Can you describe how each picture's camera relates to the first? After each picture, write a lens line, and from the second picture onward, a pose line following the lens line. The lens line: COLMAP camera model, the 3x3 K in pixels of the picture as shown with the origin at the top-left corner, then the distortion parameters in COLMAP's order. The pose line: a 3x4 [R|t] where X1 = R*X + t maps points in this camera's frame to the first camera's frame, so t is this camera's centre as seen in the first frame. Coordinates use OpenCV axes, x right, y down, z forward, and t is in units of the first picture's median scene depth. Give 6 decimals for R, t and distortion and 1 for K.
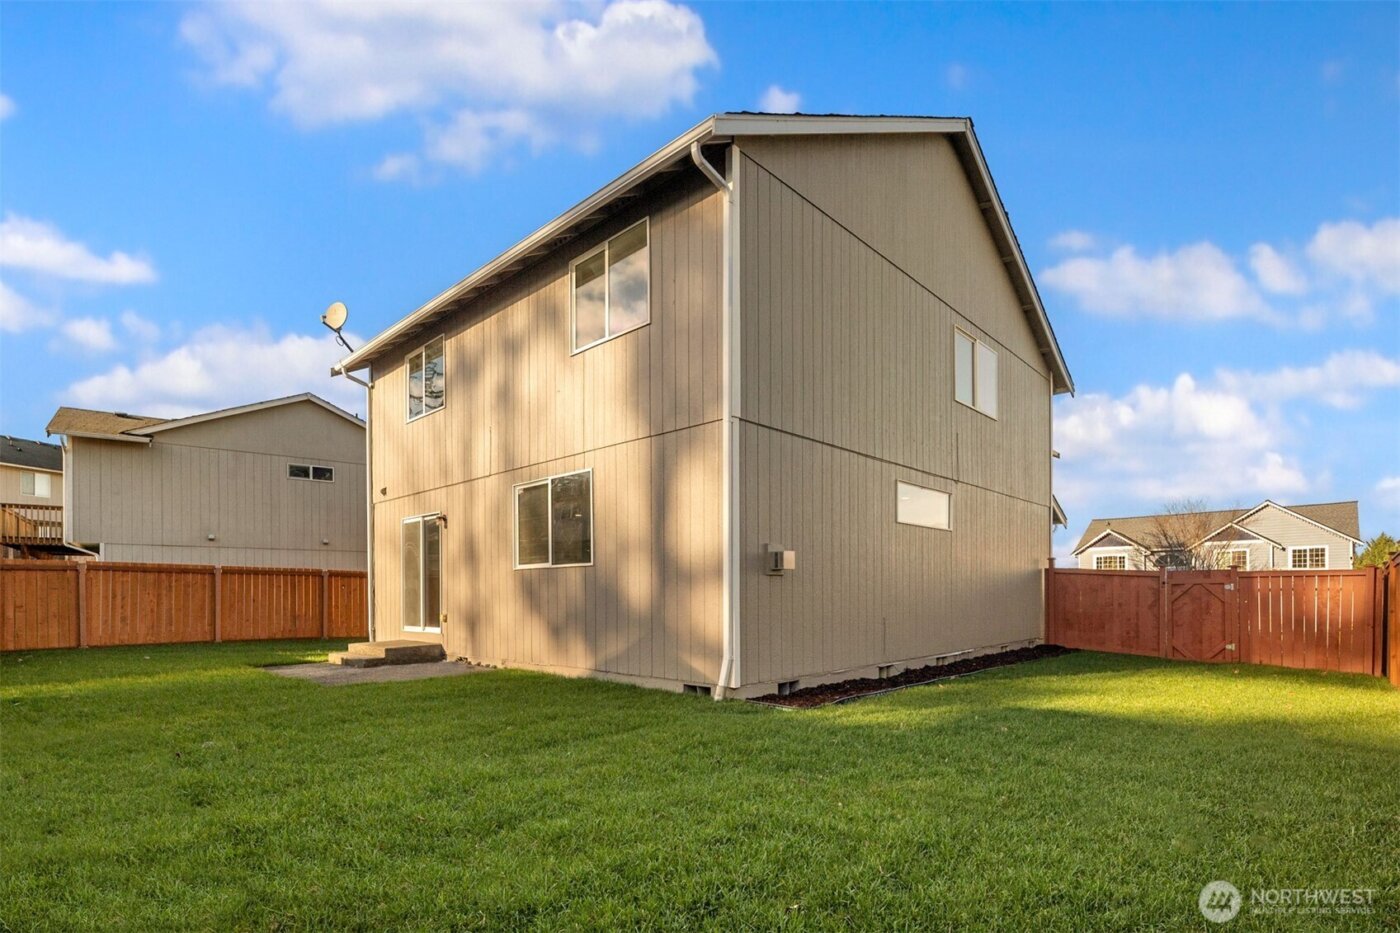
lens RADIAL K [[679.3, 0, 700.0], [0, 679.3, 466.5], [0, 0, 1]] dist [-0.001867, -0.000446]
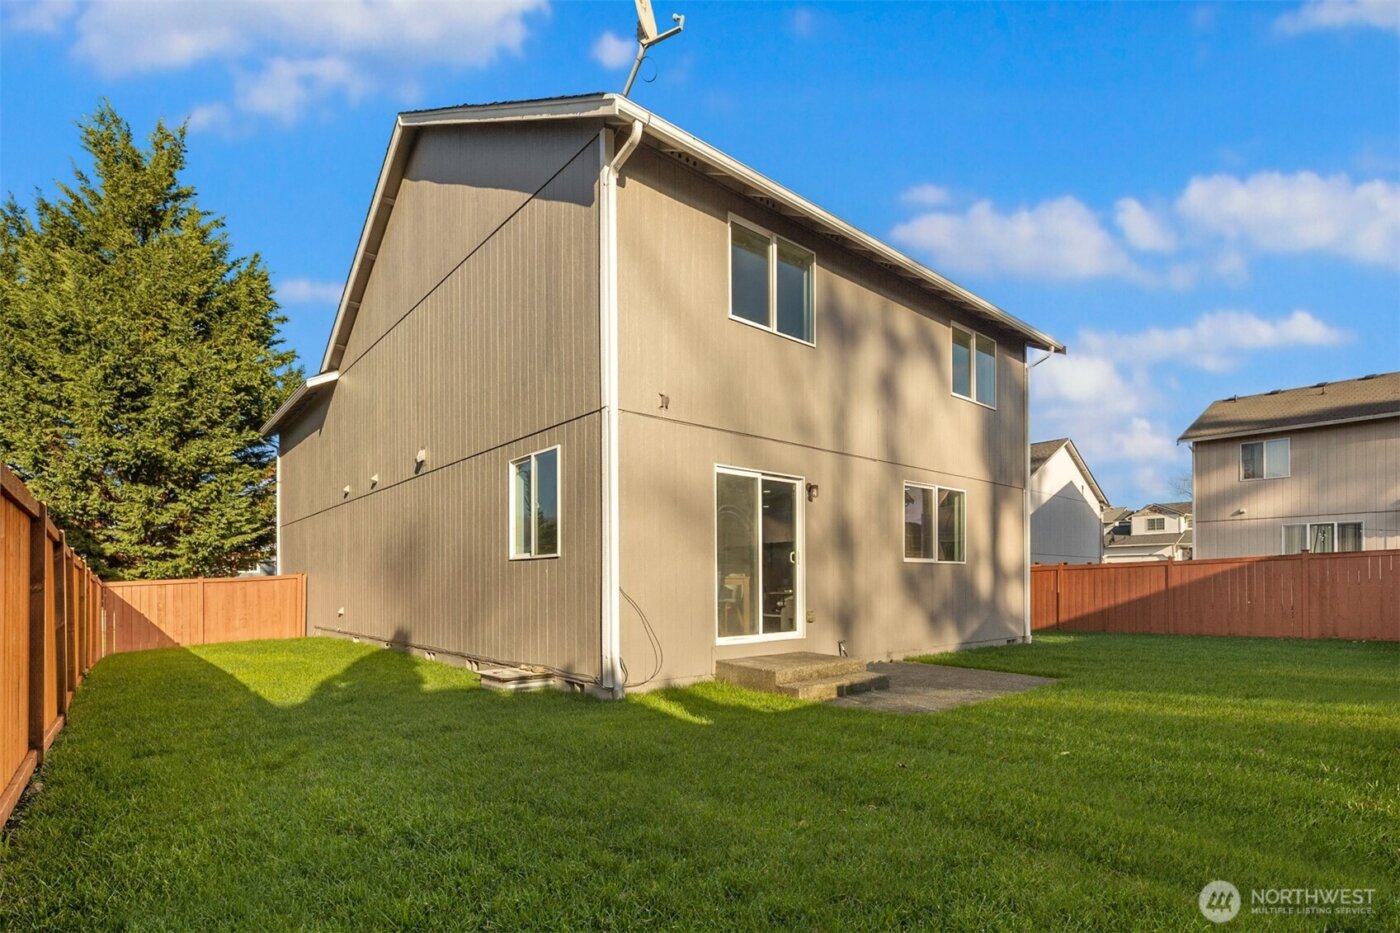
lens RADIAL K [[679.3, 0, 700.0], [0, 679.3, 466.5], [0, 0, 1]] dist [-0.001867, -0.000446]
pose [[0.095249, 0.197628, 0.975639, -1.344628], [-0.163214, 0.969931, -0.180538, 0.248924], [-0.981982, -0.142042, 0.124640, 1.202729]]
